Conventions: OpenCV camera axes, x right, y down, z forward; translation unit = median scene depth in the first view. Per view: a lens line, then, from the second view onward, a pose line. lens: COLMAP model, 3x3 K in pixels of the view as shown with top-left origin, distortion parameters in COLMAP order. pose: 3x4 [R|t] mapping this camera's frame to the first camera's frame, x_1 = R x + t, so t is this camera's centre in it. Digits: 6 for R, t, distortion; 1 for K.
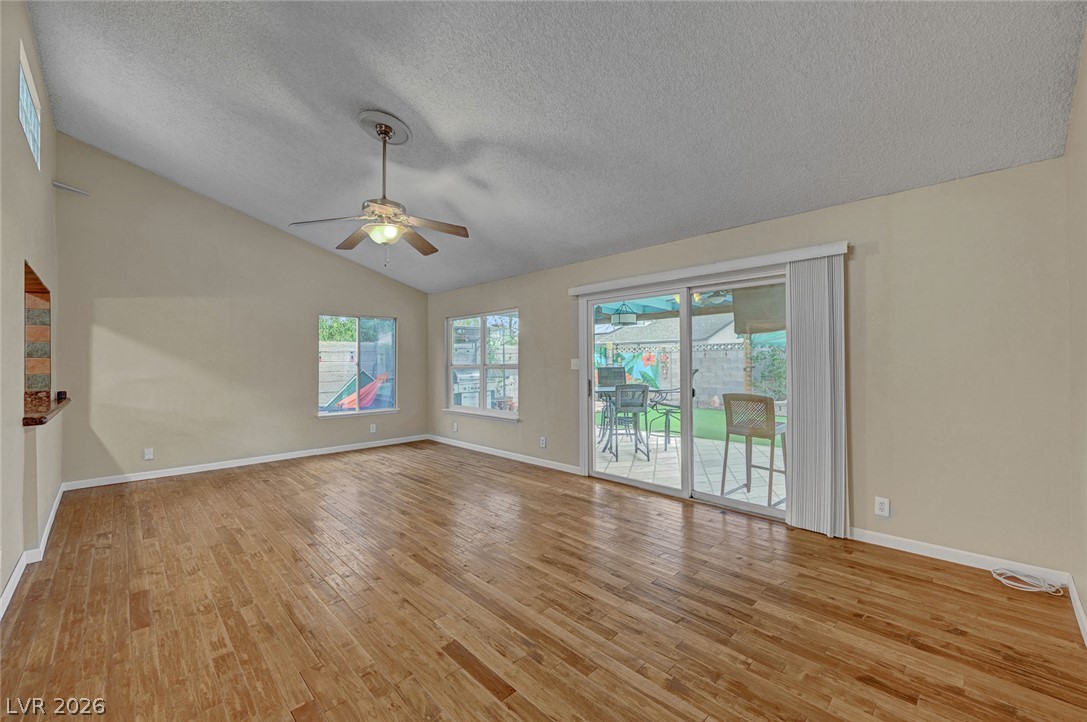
lens RADIAL K [[429.6, 0, 548.5], [0, 429.6, 355.9], [0, 0, 1]] dist [0.002092, -0.001998]
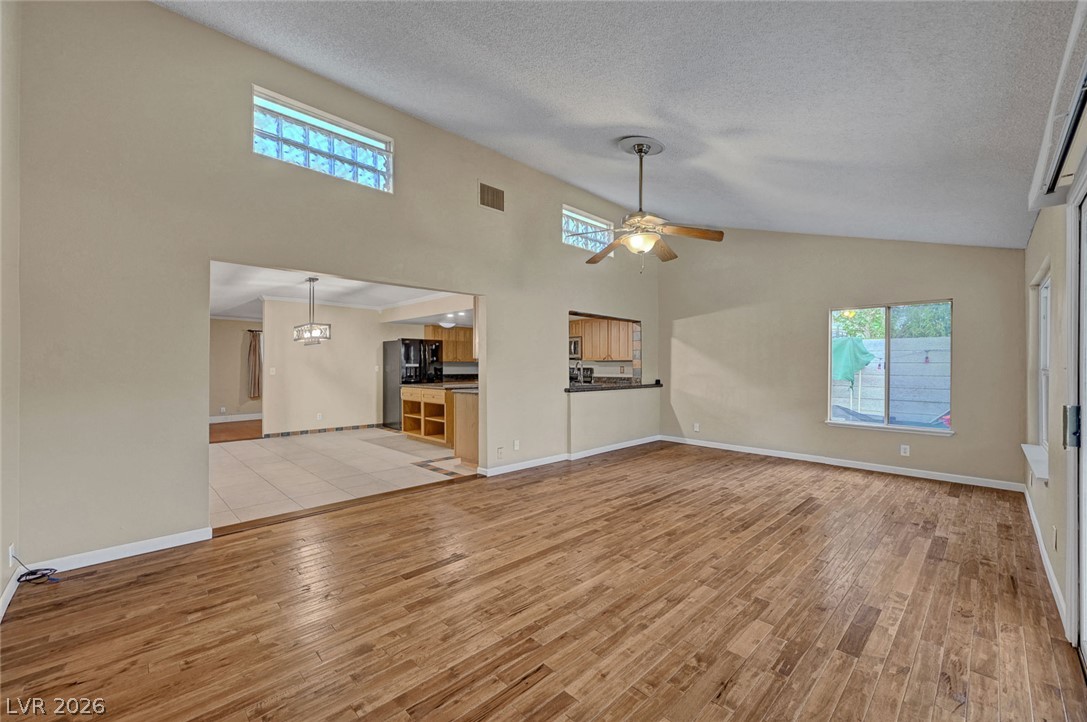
lens RADIAL K [[429.6, 0, 537.9], [0, 429.6, 361.9], [0, 0, 1]] dist [0.002092, -0.001998]
pose [[0.005825, -0.000270, -0.999983, 0.804856], [0.009879, 0.999951, -0.000213, 0.017545], [0.999934, -0.009878, 0.005827, 0.829768]]
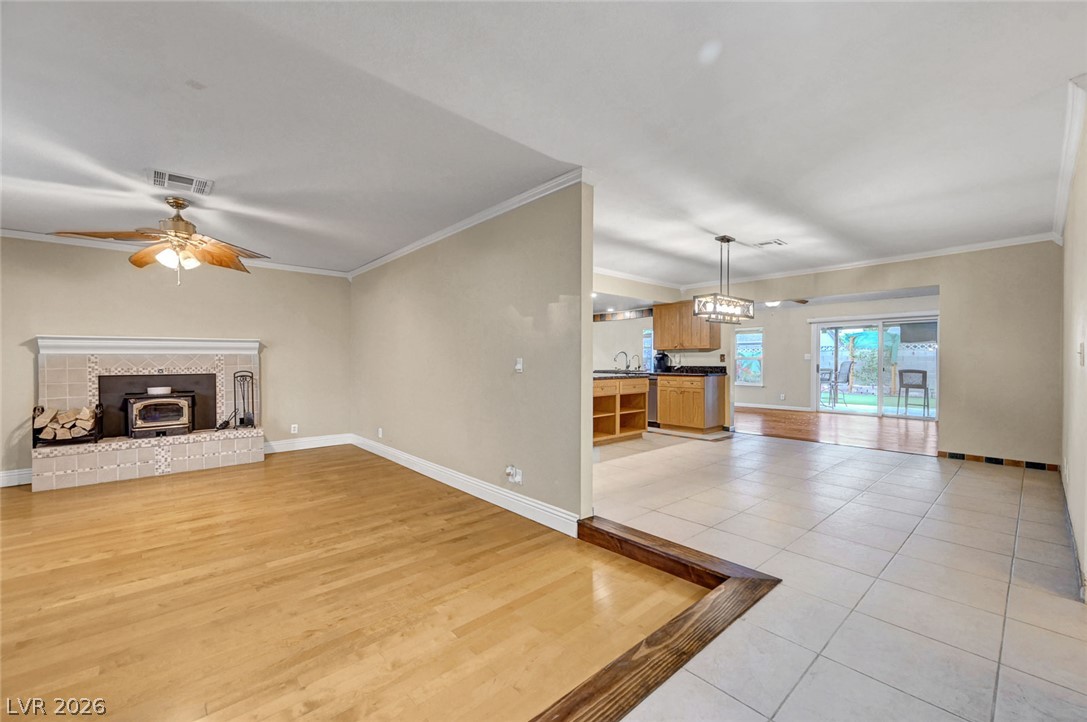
lens RADIAL K [[429.6, 0, 539.4], [0, 429.6, 367.5], [0, 0, 1]] dist [0.002092, -0.001998]
pose [[0.998531, 0.007707, -0.053636, -2.112970], [-0.006652, 0.999781, 0.019820, 0.074850], [0.053777, -0.019434, 0.998364, -2.085597]]
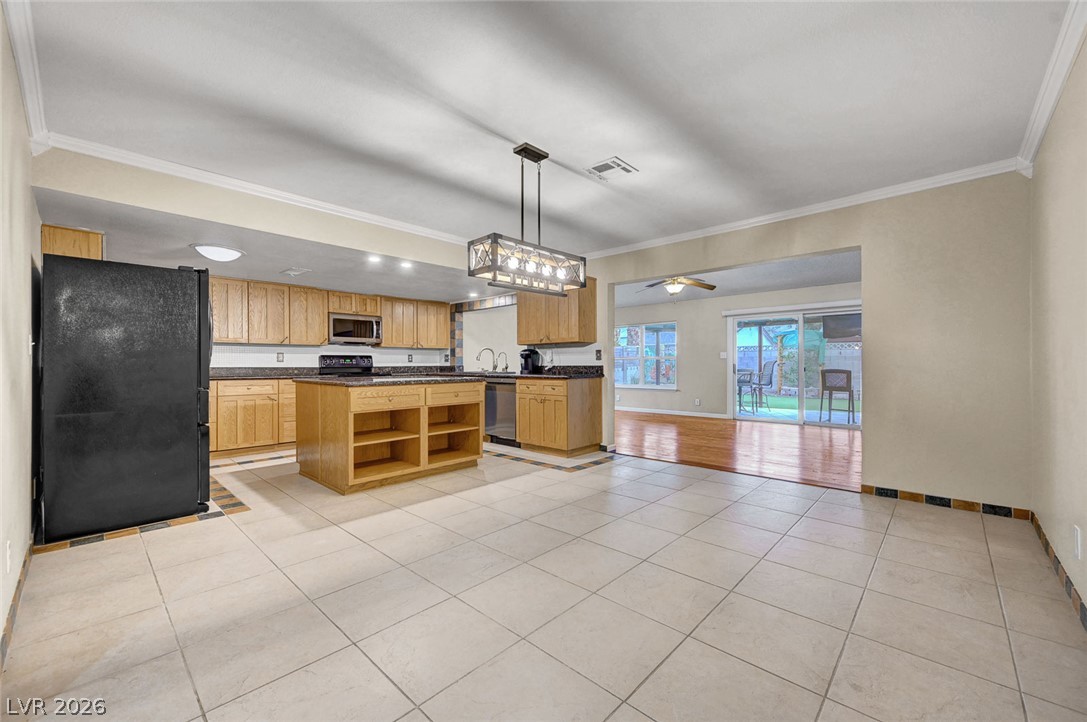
lens RADIAL K [[429.6, 0, 534.4], [0, 429.6, 366.9], [0, 0, 1]] dist [0.002092, -0.001998]
pose [[0.999288, 0.002445, 0.037650, -1.500673], [-0.002859, 0.999936, 0.010945, 0.097639], [-0.037621, -0.011044, 0.999231, -1.370897]]
